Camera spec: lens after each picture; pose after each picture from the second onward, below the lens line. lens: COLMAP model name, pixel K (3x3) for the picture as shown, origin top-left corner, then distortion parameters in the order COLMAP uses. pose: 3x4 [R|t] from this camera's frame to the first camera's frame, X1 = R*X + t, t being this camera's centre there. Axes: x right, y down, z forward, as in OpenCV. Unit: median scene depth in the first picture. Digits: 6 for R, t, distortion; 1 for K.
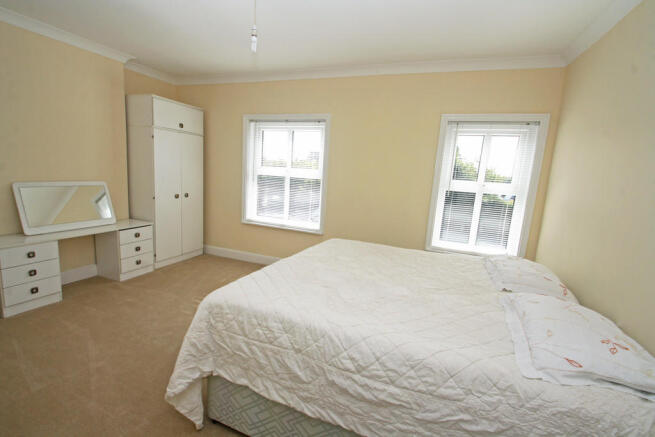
lens RADIAL K [[299.7, 0, 313.1], [0, 299.7, 220.0], [0, 0, 1]] dist [-0.014527, -0.002848]
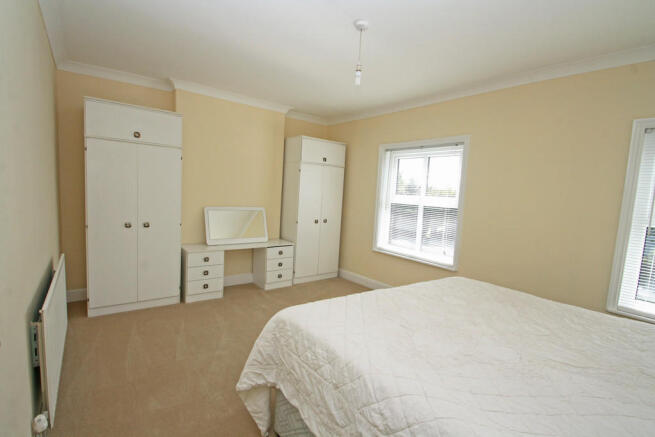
lens RADIAL K [[299.7, 0, 322.8], [0, 299.7, 219.1], [0, 0, 1]] dist [-0.014527, -0.002848]
pose [[0.858862, 0.030324, -0.511309, 0.160034], [-0.083032, 0.993285, -0.080563, -0.000007], [0.505432, 0.111648, 0.855613, 0.055916]]
